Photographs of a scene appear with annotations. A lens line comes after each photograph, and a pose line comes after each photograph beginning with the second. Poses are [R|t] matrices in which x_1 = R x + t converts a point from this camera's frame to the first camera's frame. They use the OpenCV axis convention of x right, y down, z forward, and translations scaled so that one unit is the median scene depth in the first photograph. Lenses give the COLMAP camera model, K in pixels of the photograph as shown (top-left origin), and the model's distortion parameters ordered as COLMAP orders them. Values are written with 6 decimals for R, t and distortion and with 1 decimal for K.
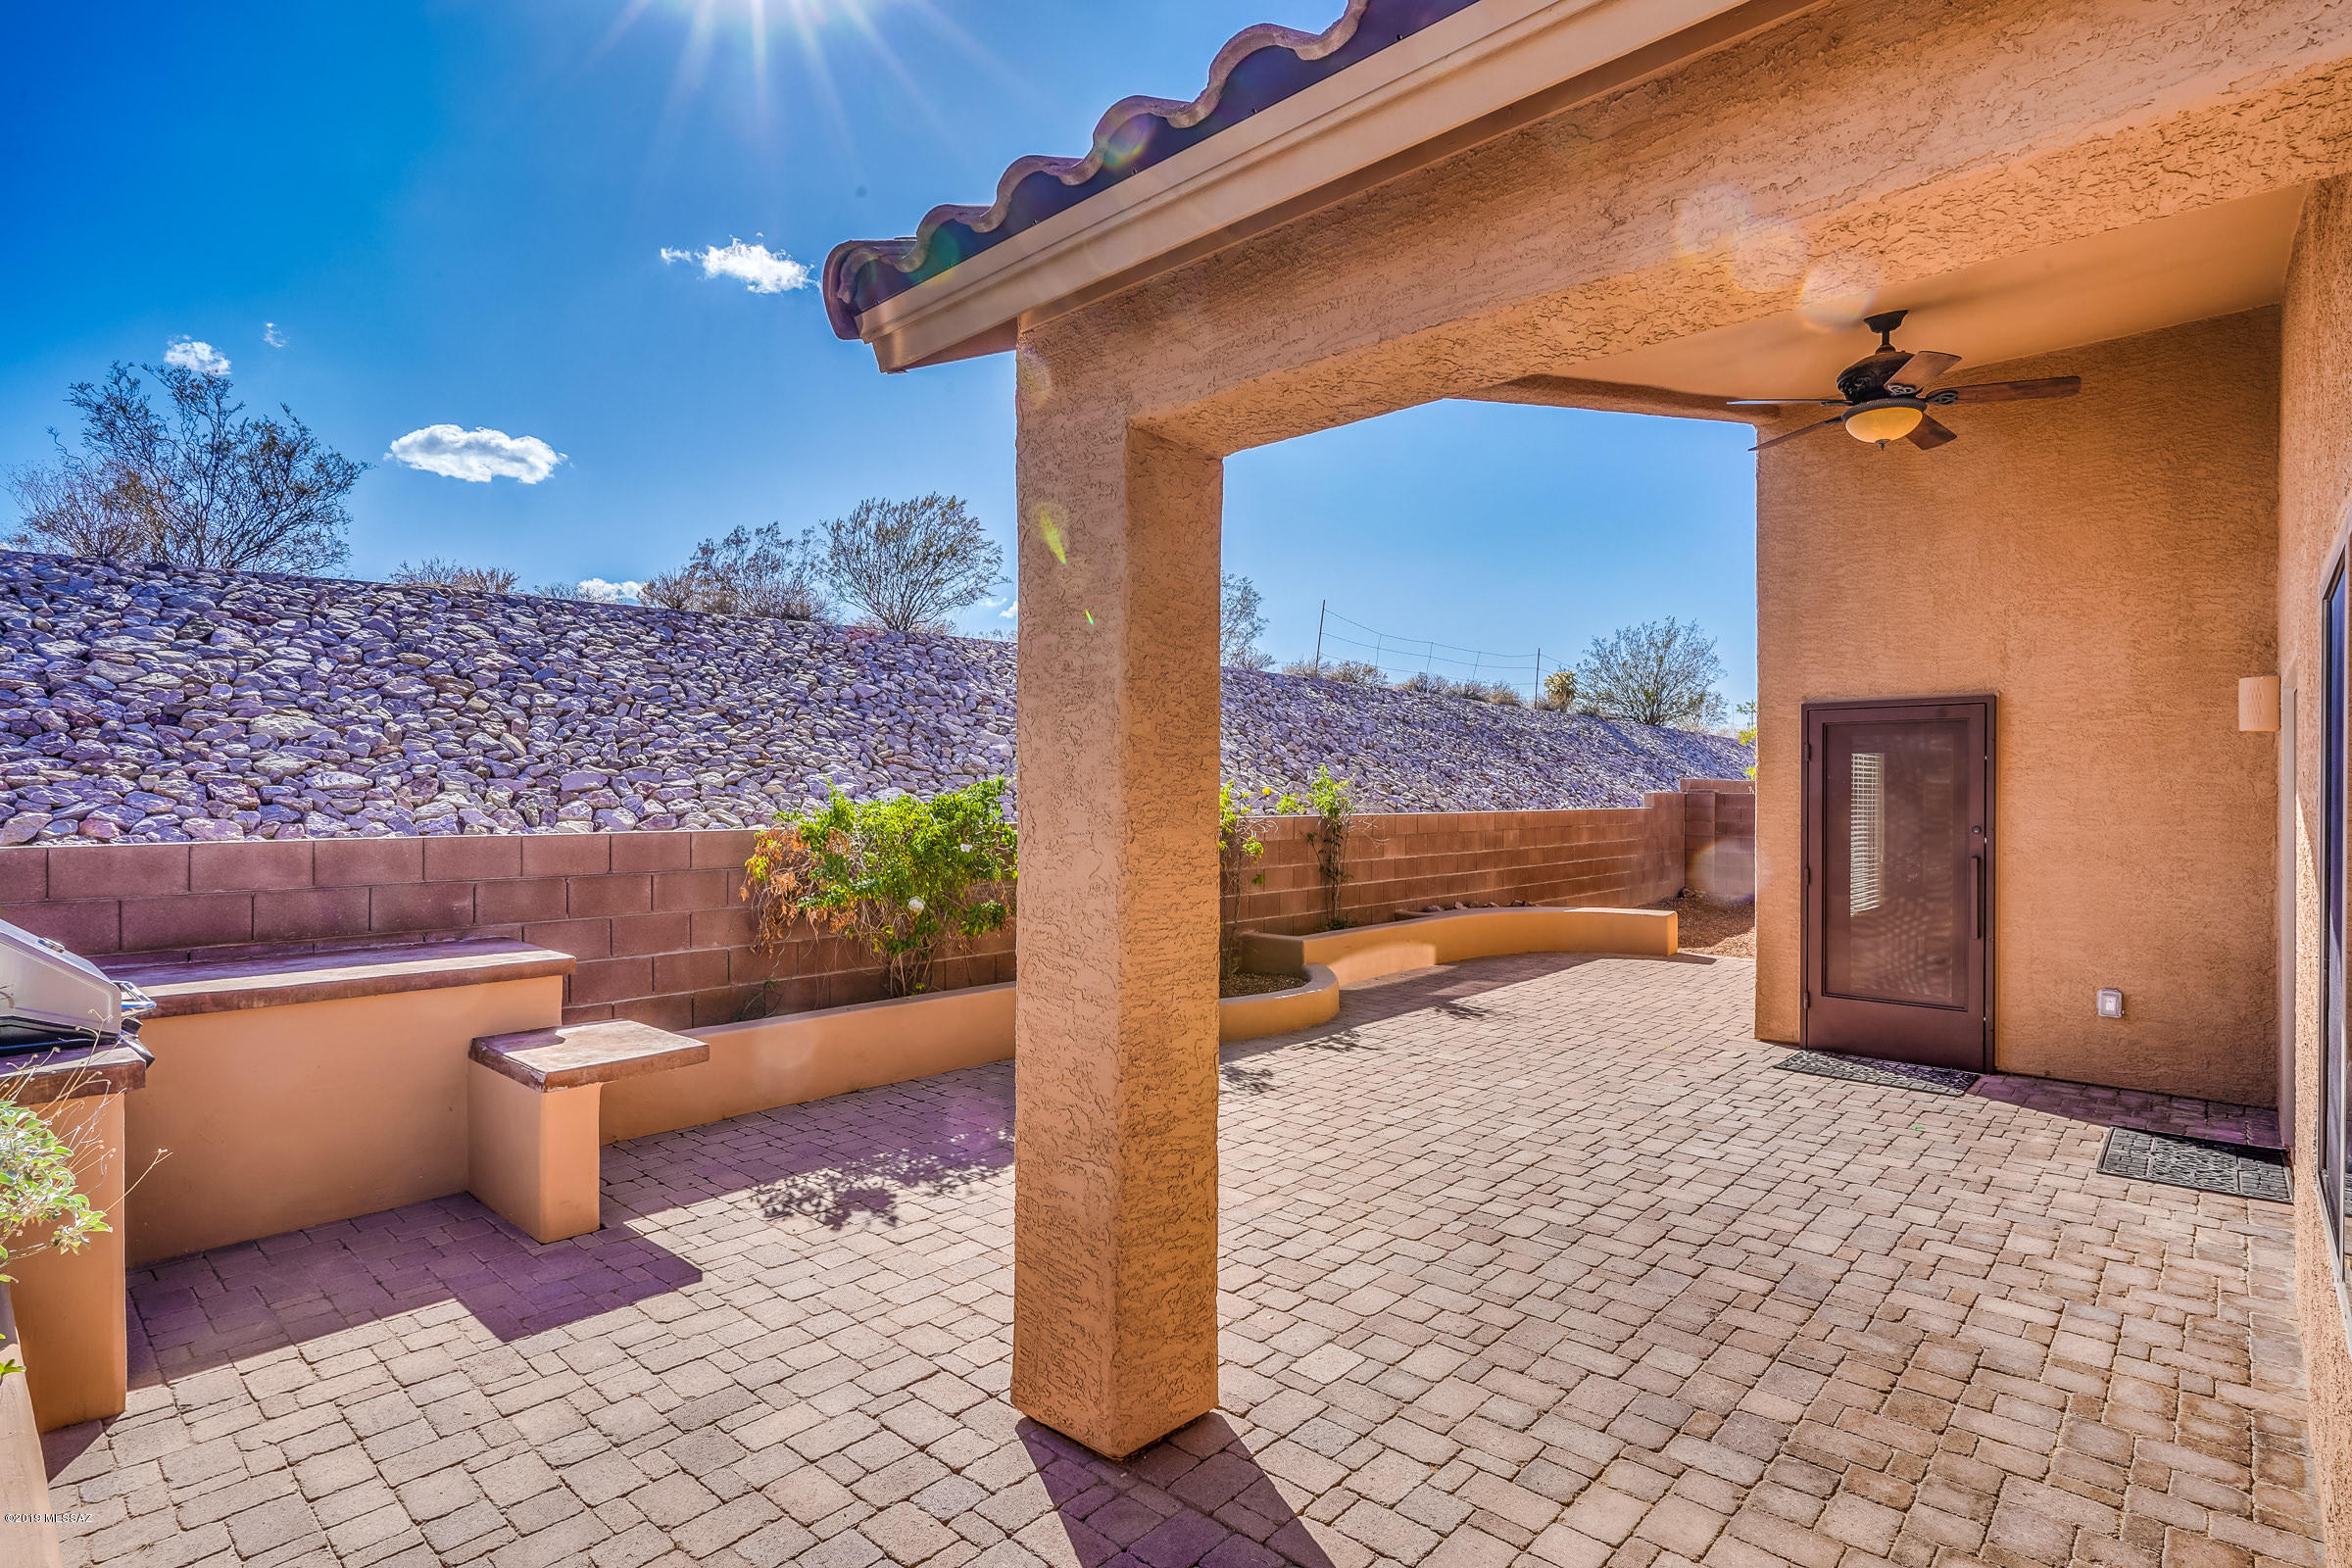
lens RADIAL K [[1136.4, 0, 1176.0], [0, 1136.4, 784.0], [0, 0, 1]] dist [-0.001299, 0.000851]
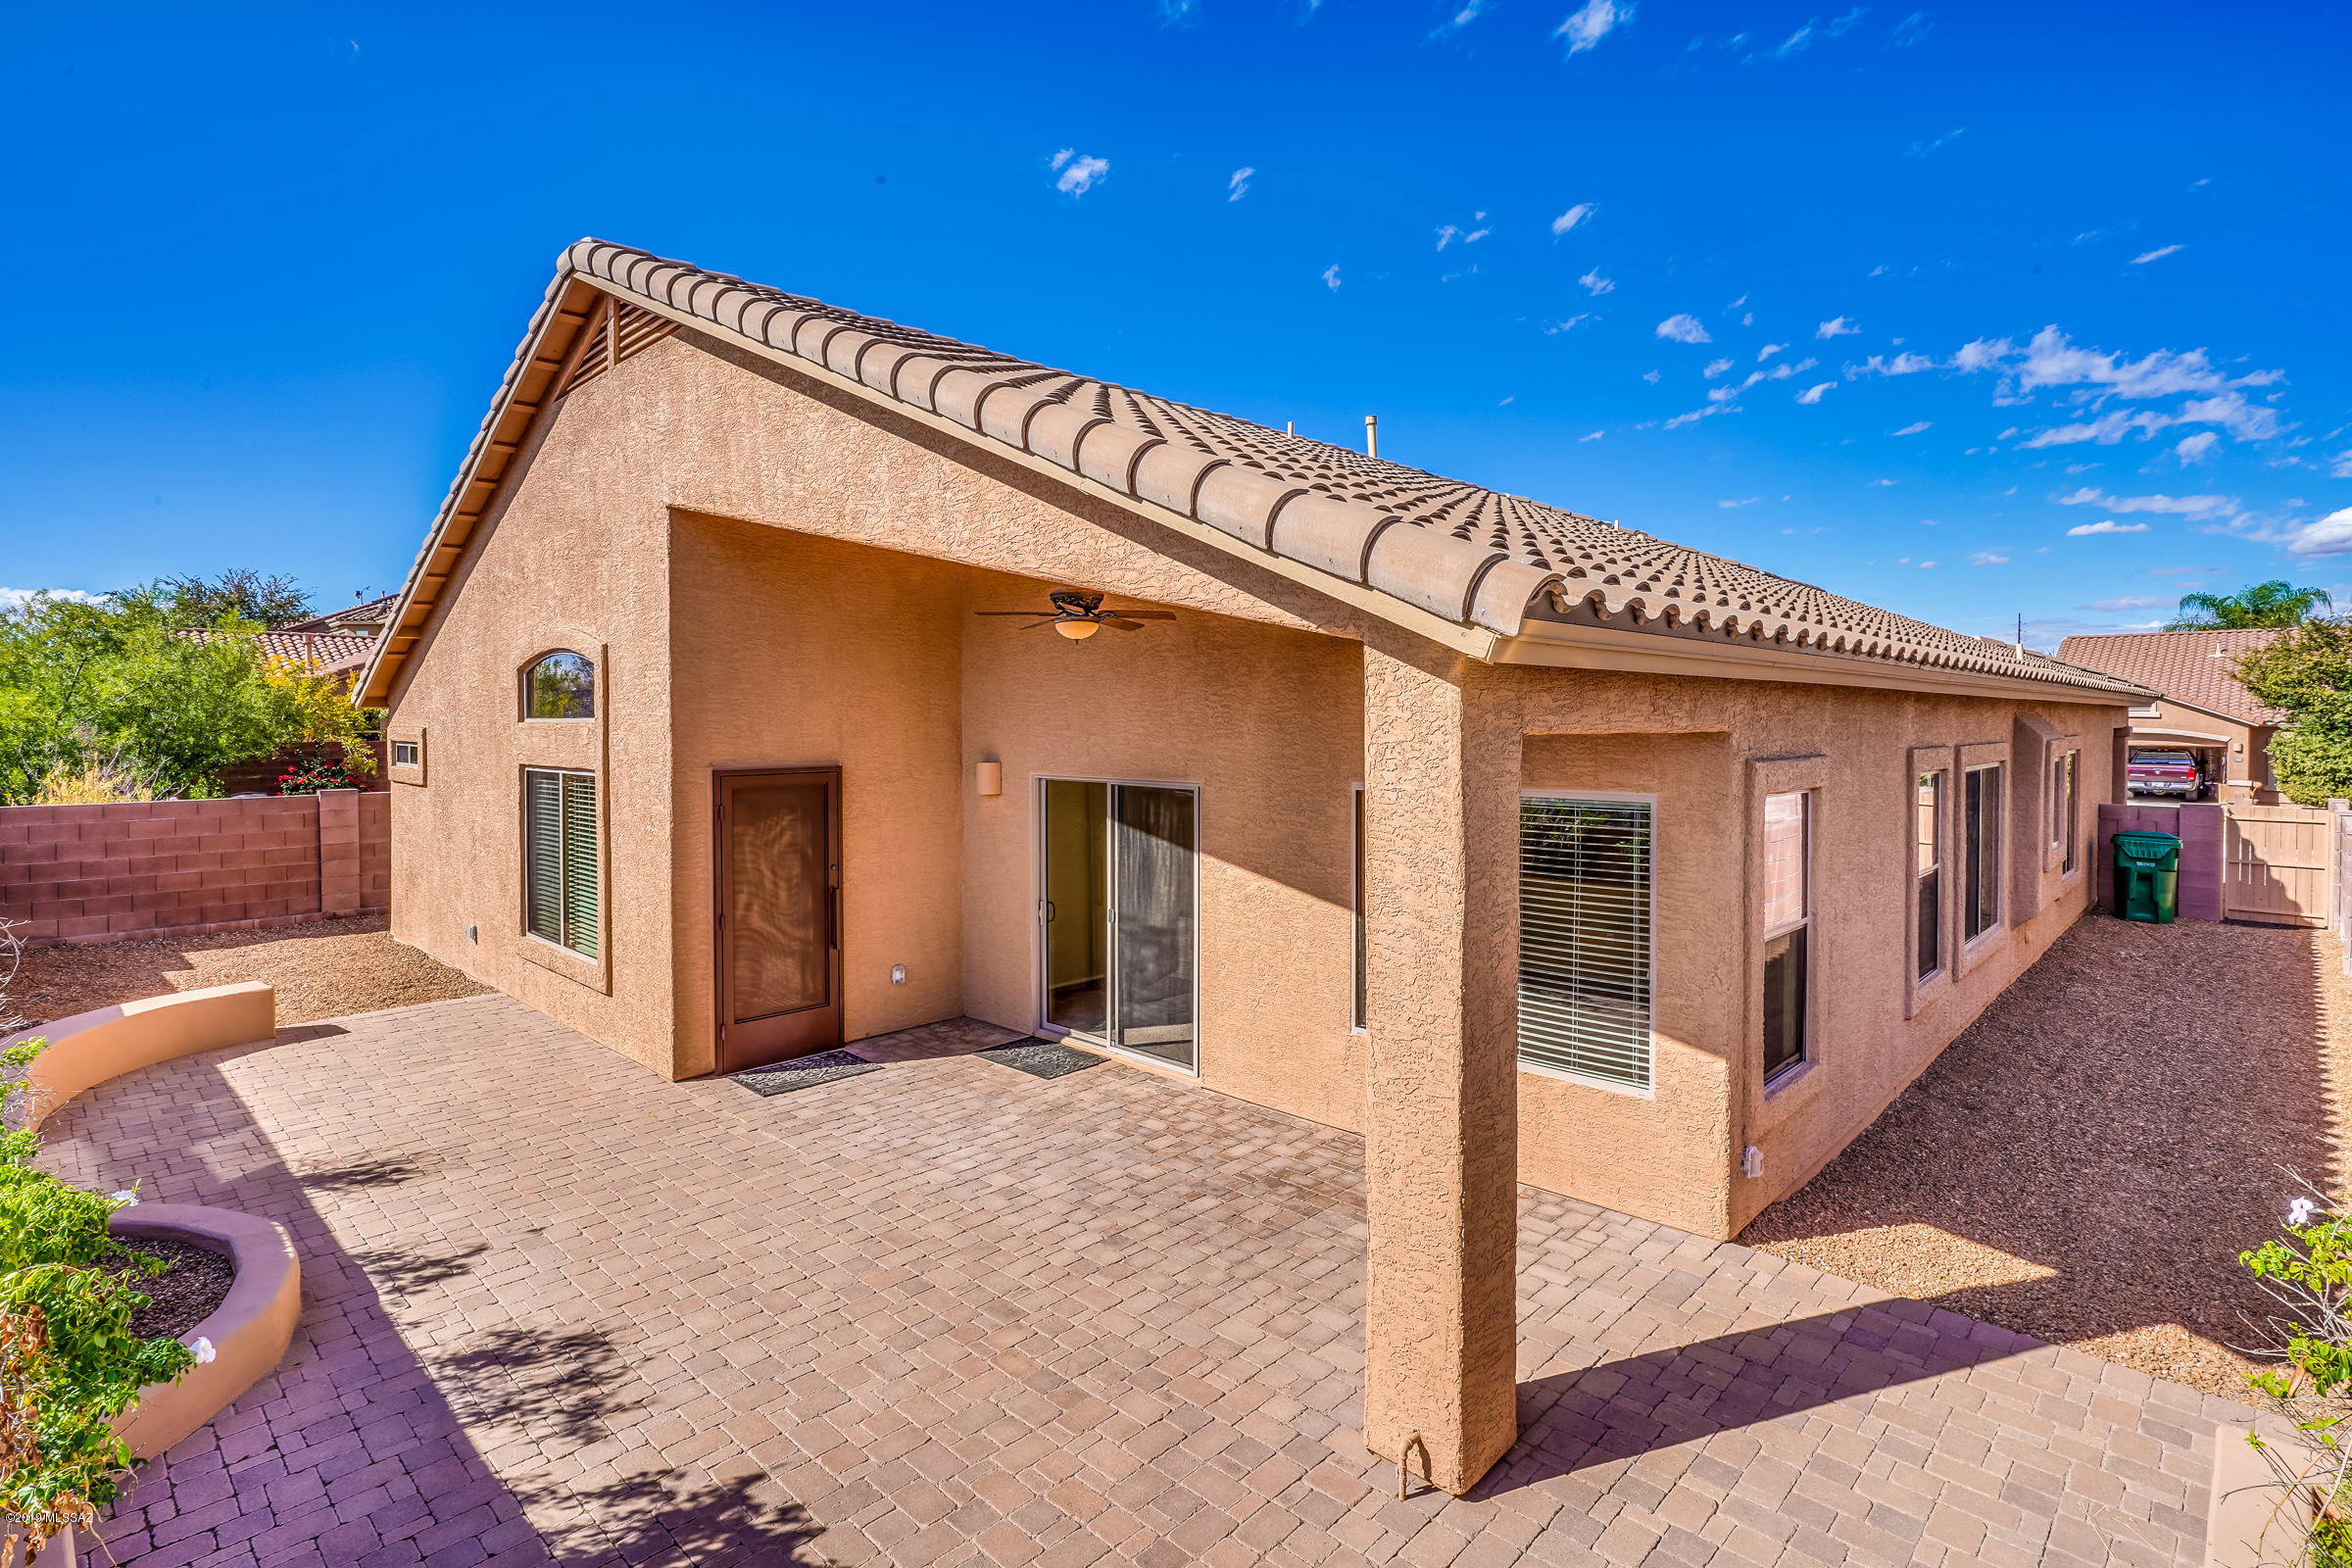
lens RADIAL K [[1143.6, 0, 1180.7], [0, 1143.6, 746.1], [0, 0, 1]] dist [-0.003421, -0.000423]
pose [[0.044769, -0.026920, 0.998635, -0.593491], [-0.000819, 0.999636, 0.026984, -0.134553], [-0.998997, -0.002025, 0.044730, 0.526505]]
